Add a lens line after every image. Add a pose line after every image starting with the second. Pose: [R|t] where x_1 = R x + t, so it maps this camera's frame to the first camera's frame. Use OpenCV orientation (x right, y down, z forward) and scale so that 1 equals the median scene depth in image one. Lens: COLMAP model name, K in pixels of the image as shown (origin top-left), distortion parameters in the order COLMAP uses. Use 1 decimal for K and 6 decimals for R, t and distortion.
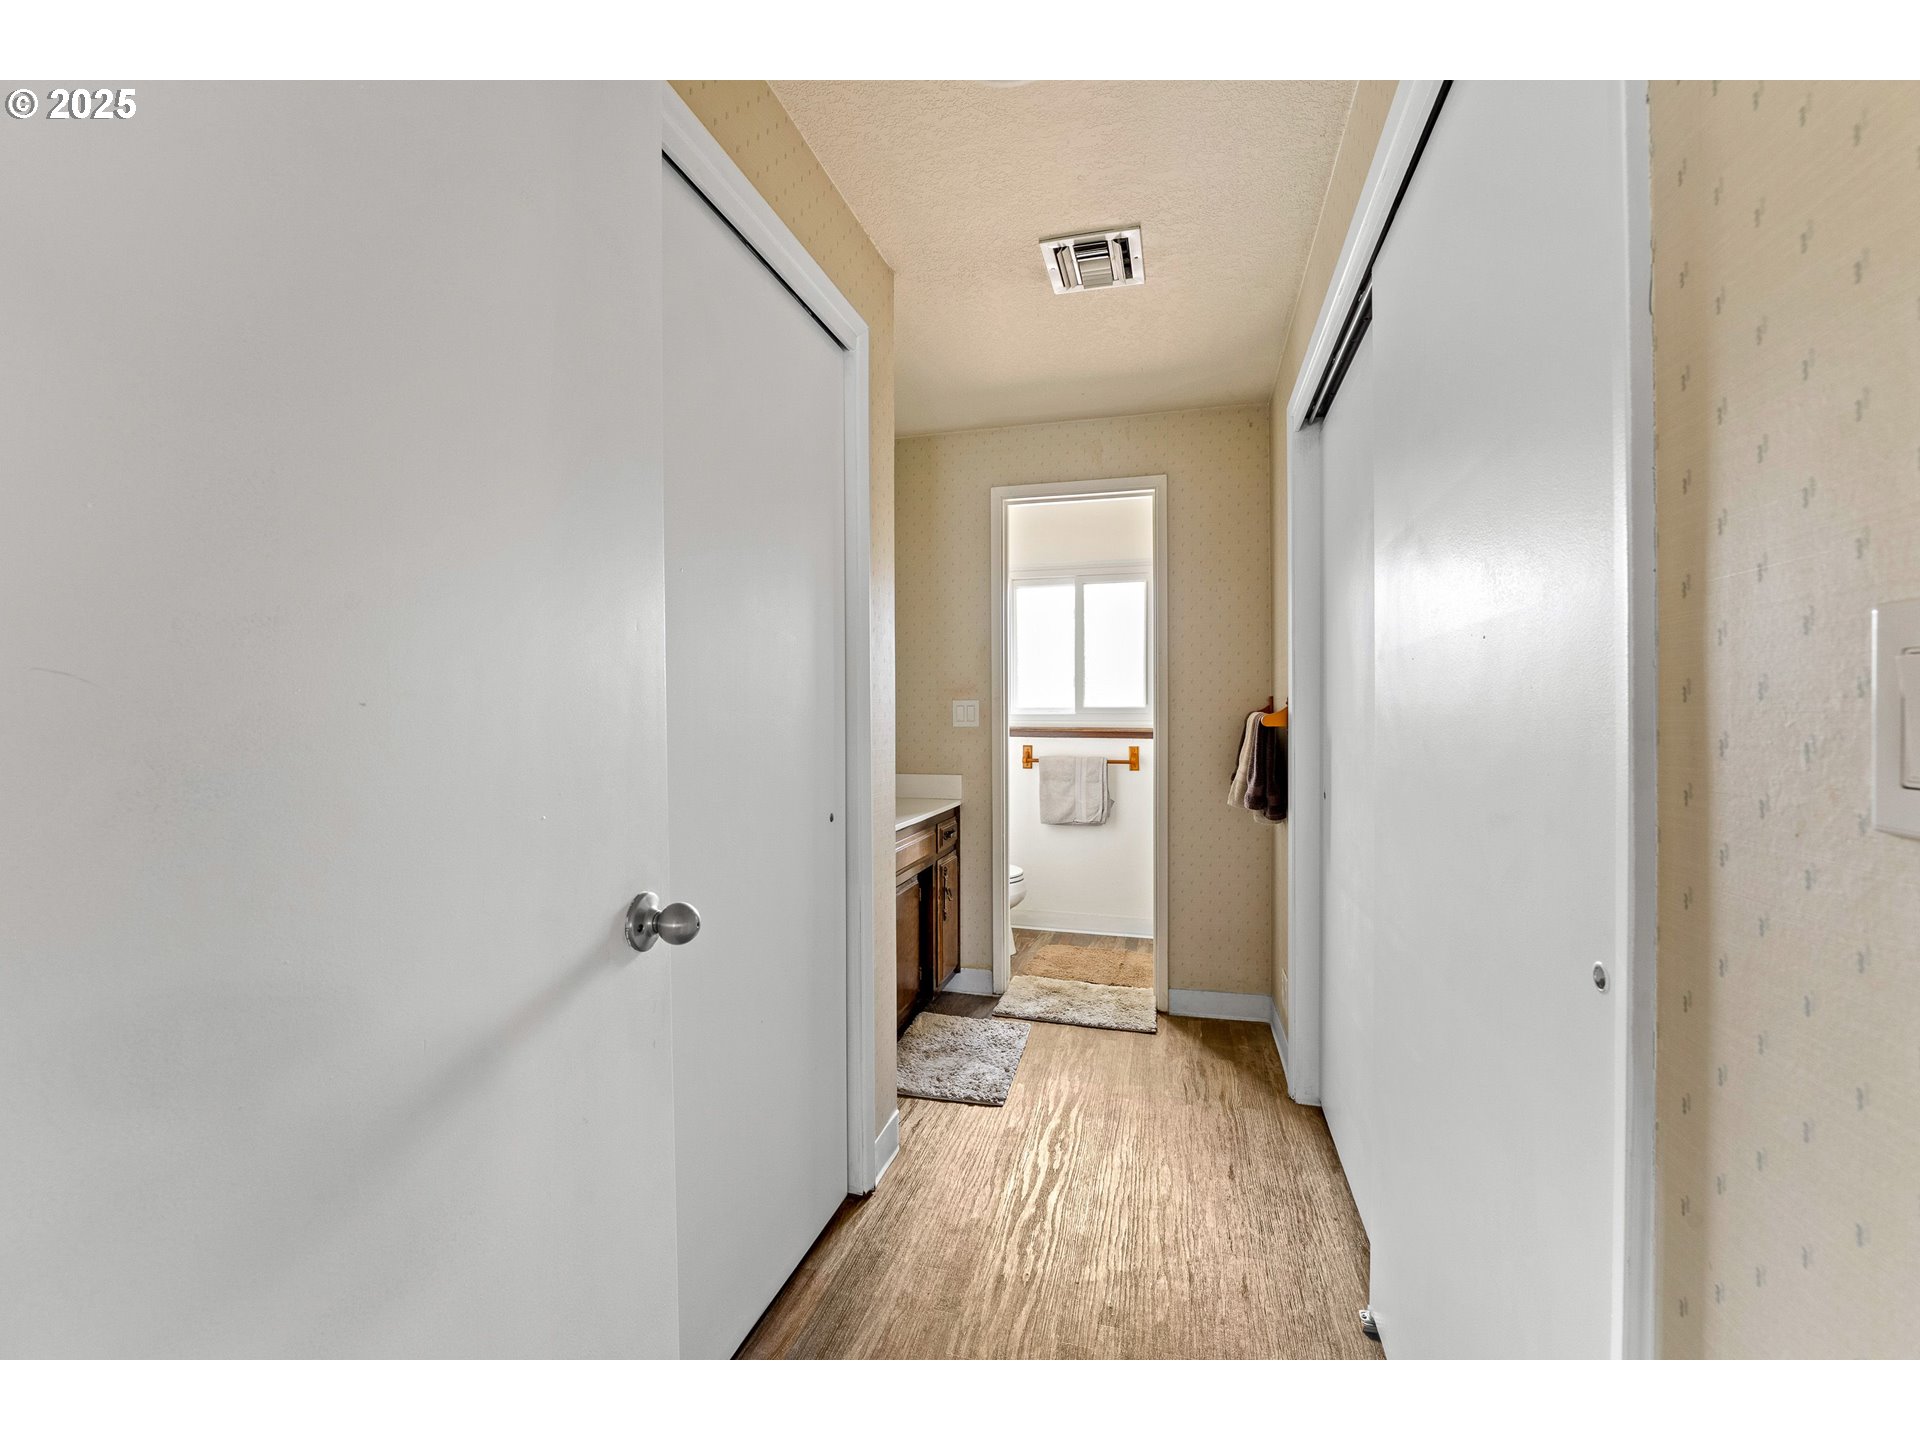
lens RADIAL K [[780.3, 0, 961.5], [0, 780.3, 717.0], [0, 0, 1]] dist [-0.016805, 0.001095]
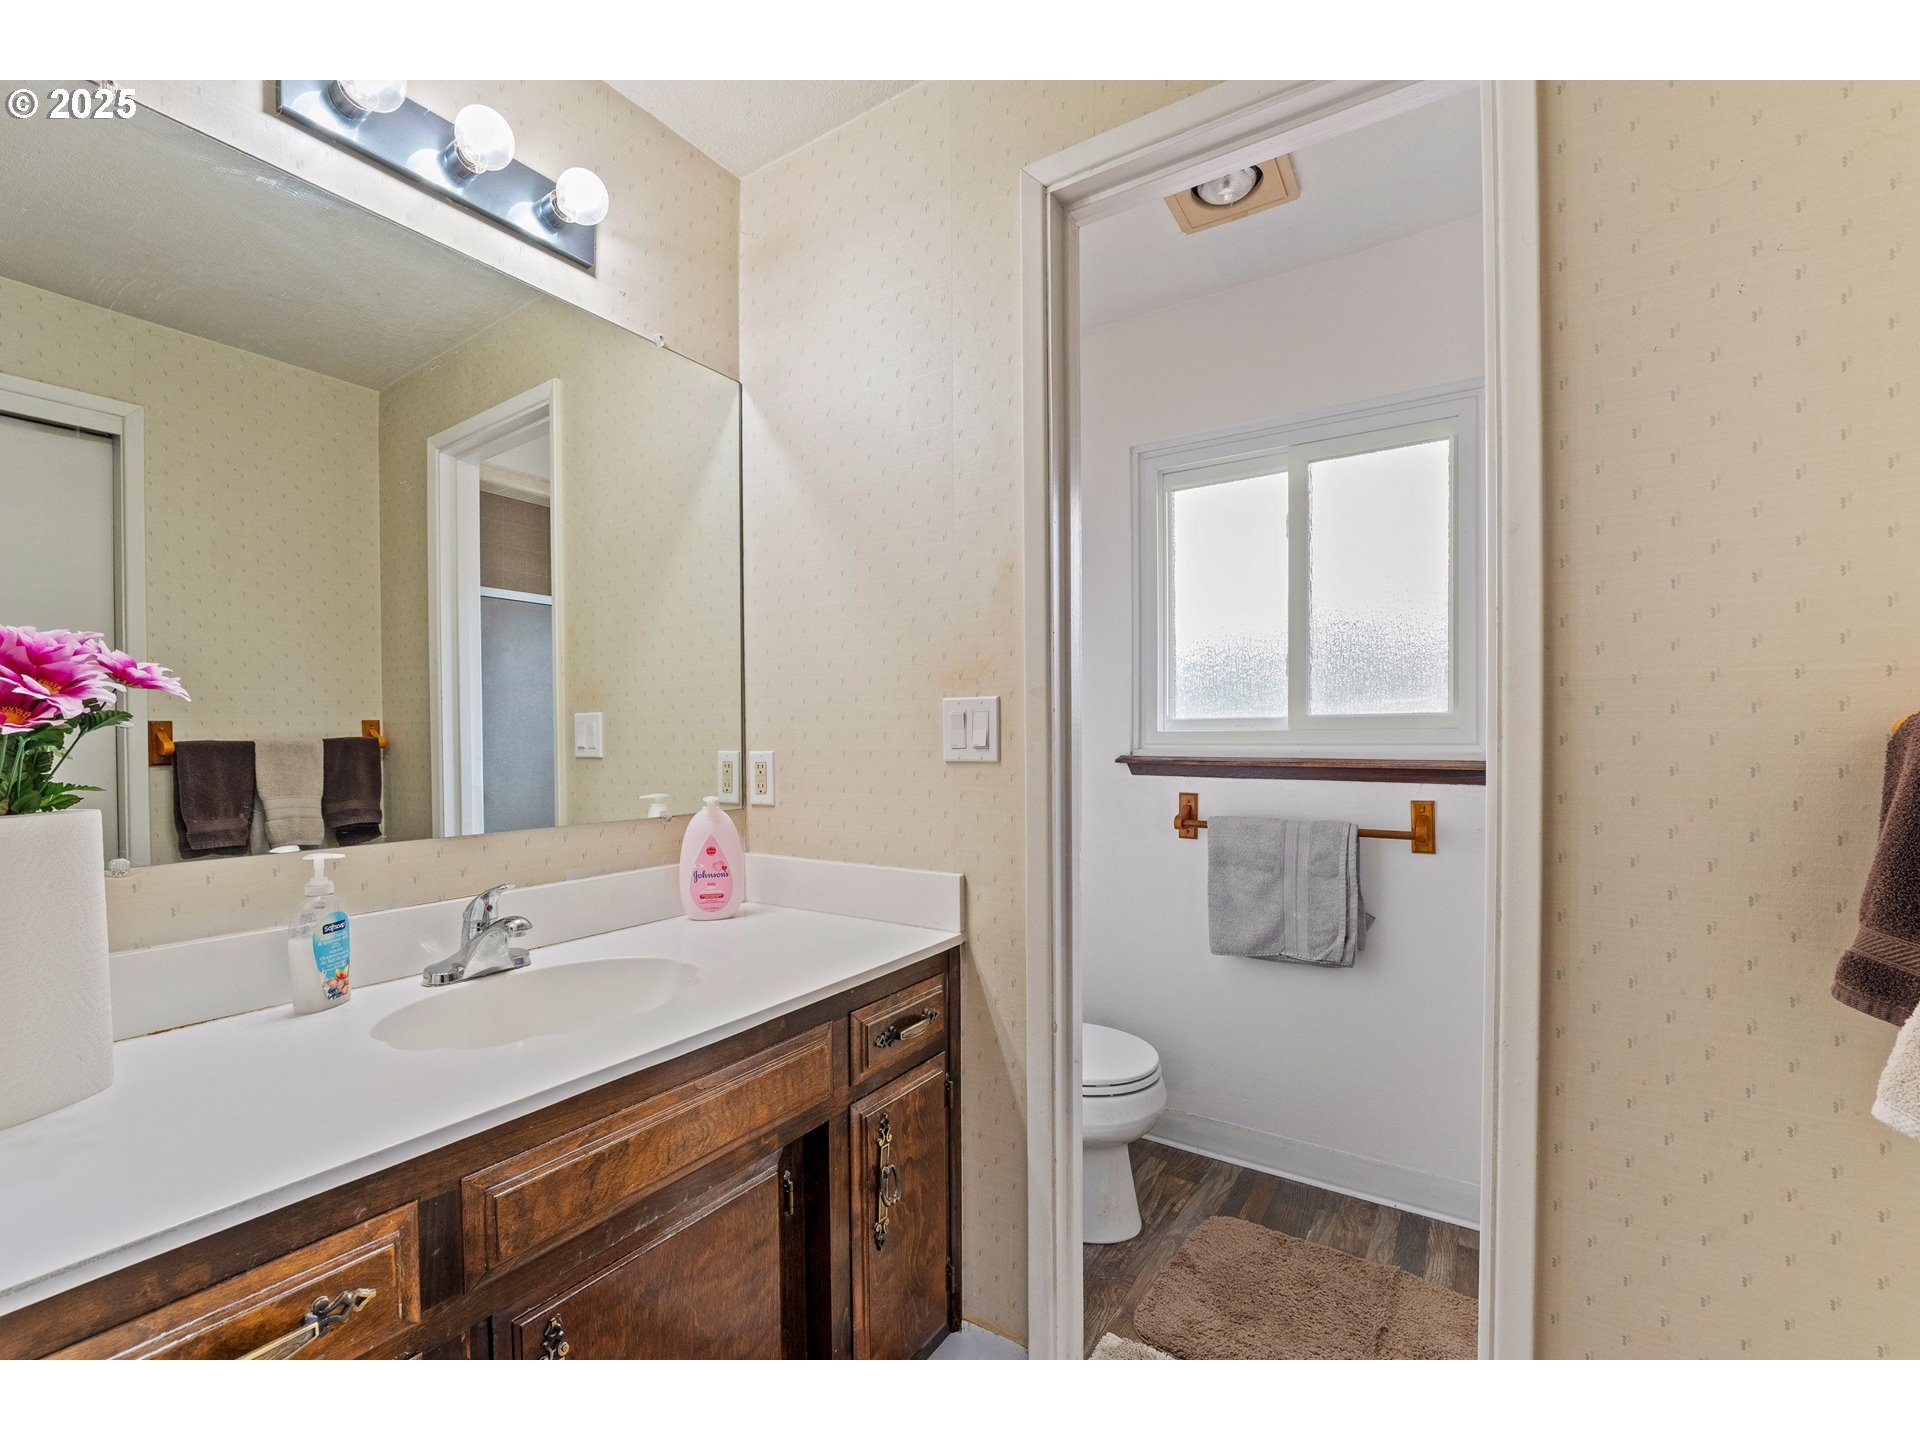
lens RADIAL K [[780.3, 0, 973.5], [0, 780.3, 747.8], [0, 0, 1]] dist [-0.016805, 0.001095]
pose [[0.952828, 0.003673, -0.303489, 0.108020], [-0.000064, 0.999929, 0.011902, 0.000950], [0.303511, -0.011321, 0.952761, 0.486590]]
